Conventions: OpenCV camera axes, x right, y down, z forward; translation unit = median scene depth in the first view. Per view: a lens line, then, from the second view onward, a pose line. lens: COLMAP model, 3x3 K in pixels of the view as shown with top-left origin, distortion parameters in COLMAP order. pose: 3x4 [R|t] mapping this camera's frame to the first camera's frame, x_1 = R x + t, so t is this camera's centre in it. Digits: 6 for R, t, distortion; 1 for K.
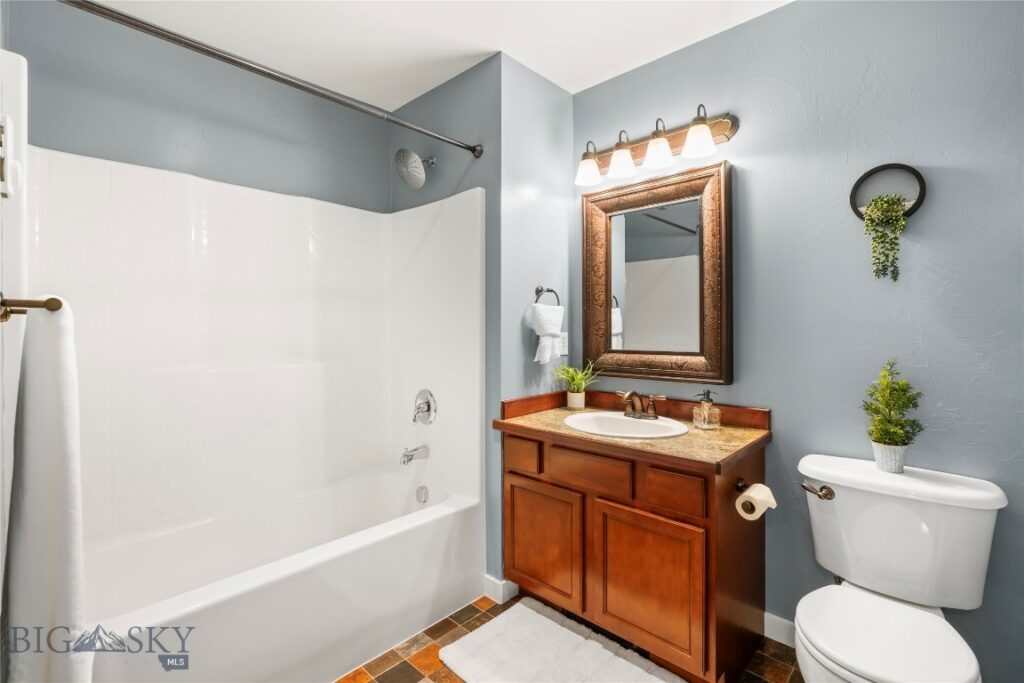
lens RADIAL K [[465.7, 0, 513.2], [0, 465.7, 327.7], [0, 0, 1]] dist [-0.001400, 0.000659]
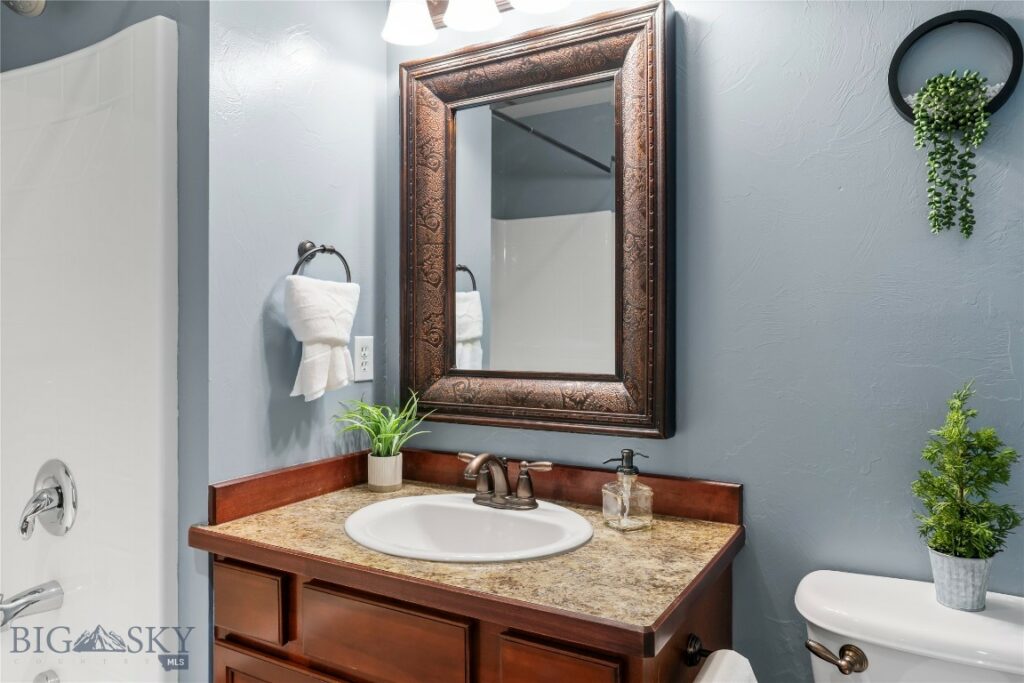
lens RADIAL K [[708.0, 0, 511.7], [0, 708.0, 340.1], [0, 0, 1]] dist [0.007021, -0.003293]
pose [[0.974593, 0.000003, 0.223983, 0.116517], [-0.003126, 0.999903, 0.013587, 0.004571], [-0.223961, -0.013942, 0.974498, 0.270546]]
